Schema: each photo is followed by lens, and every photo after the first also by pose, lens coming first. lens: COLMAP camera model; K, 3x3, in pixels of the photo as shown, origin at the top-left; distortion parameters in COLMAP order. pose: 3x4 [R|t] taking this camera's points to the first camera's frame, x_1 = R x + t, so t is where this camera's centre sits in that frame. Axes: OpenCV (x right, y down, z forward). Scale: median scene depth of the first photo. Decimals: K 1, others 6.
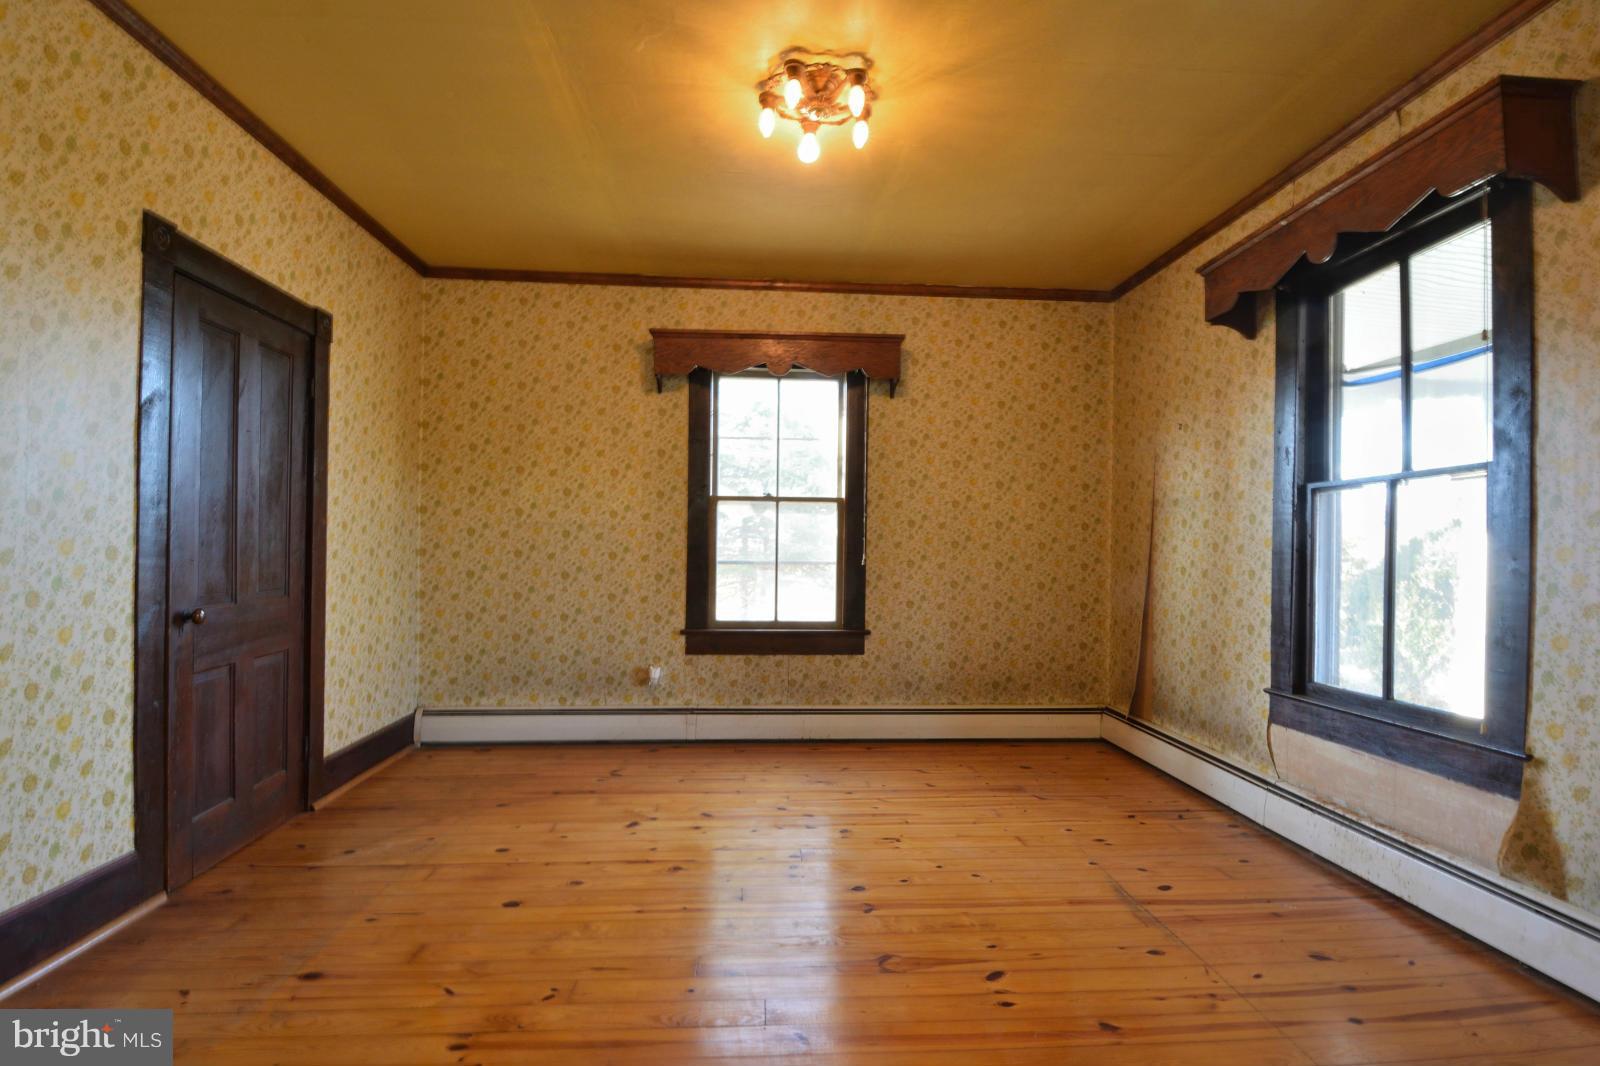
lens RADIAL K [[759.6, 0, 795.3], [0, 759.6, 547.6], [0, 0, 1]] dist [0.019885, -0.023042]
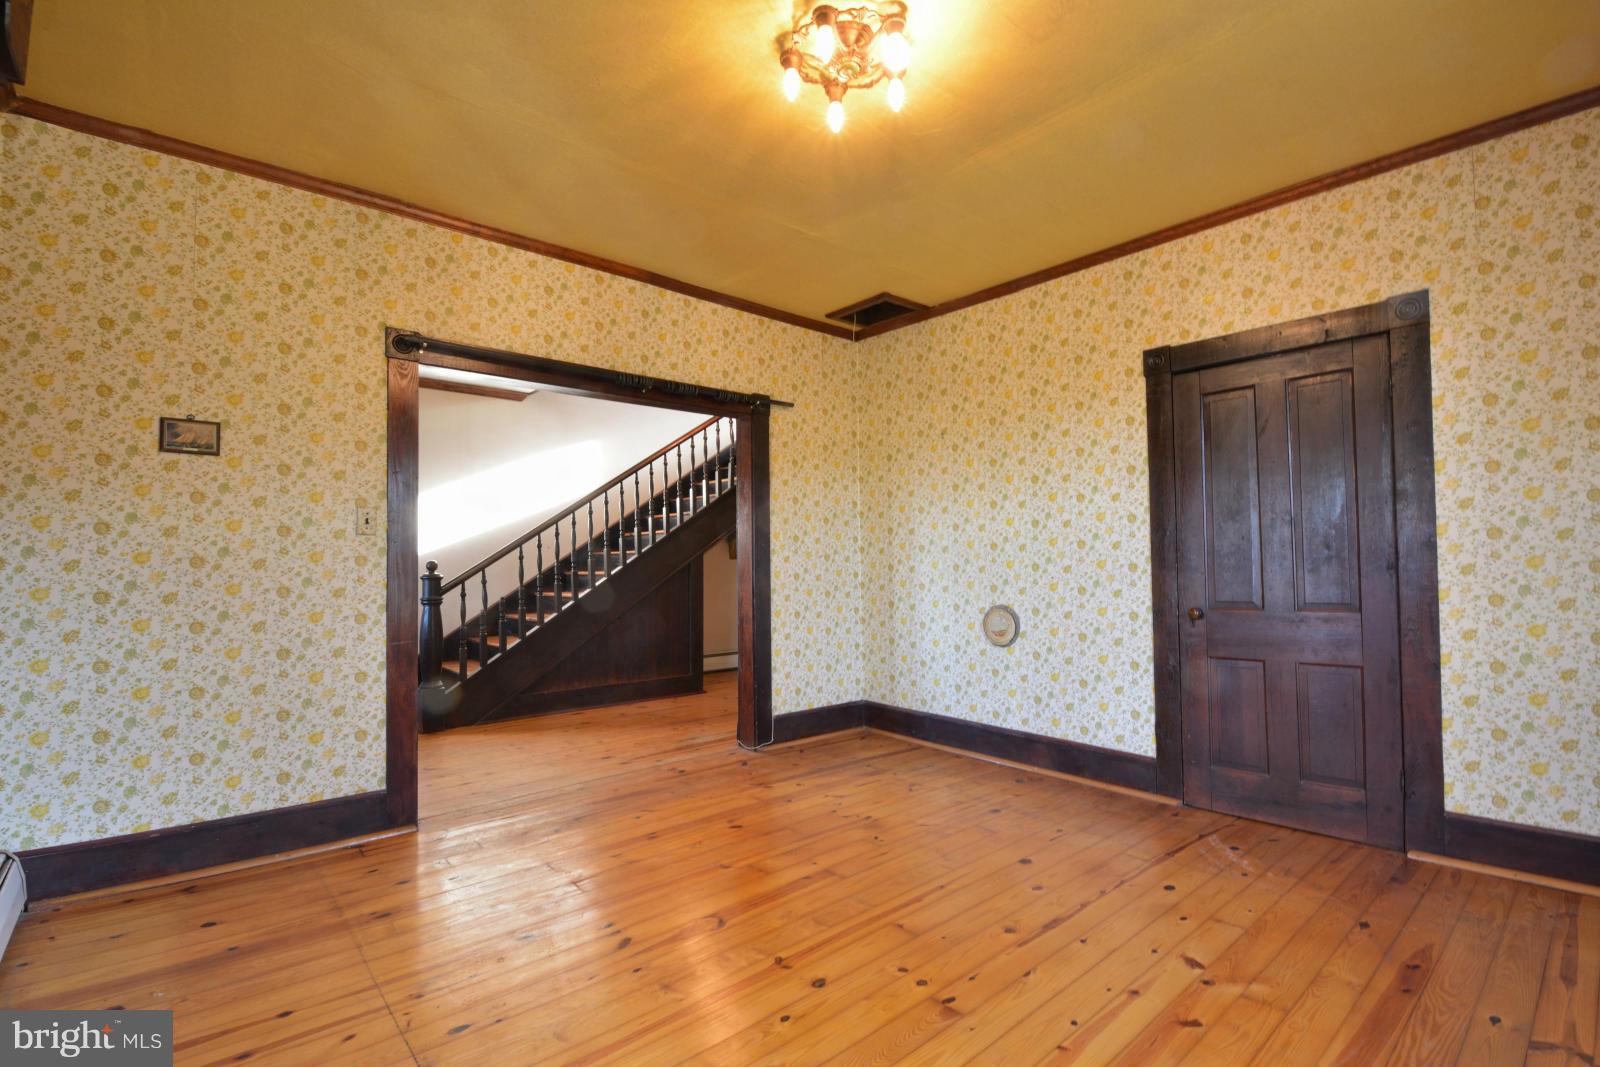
lens RADIAL K [[715.1, 0, 794.3], [0, 715.1, 562.6], [0, 0, 1]] dist [-0.034066, -0.017967]
pose [[-0.805266, -0.013248, -0.592766, 0.416781], [-0.004068, 0.999850, -0.016819, 0.017408], [0.592900, -0.011132, -0.805199, 1.214284]]
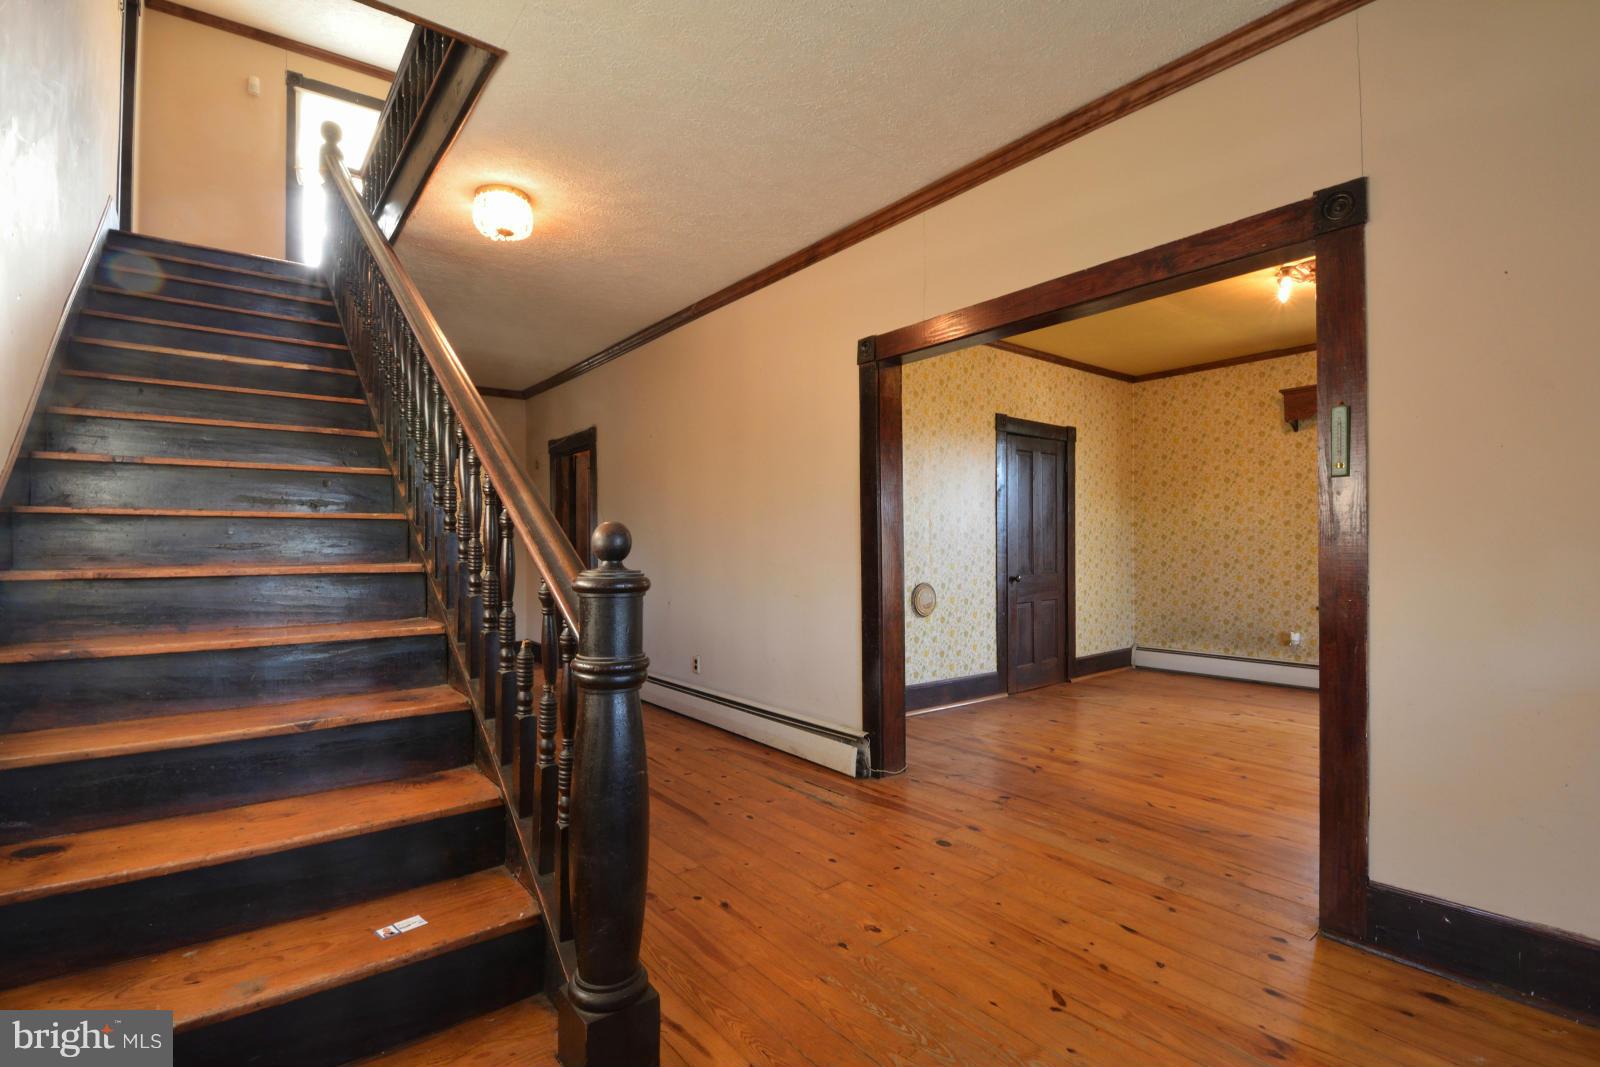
lens RADIAL K [[759.6, 0, 795.3], [0, 759.6, 548.1], [0, 0, 1]] dist [0.019885, -0.023042]
pose [[0.556185, -0.012208, -0.830969, 0.581372], [0.013925, 0.999889, -0.005369, -0.000168], [0.830942, -0.008585, 0.556294, -0.646968]]
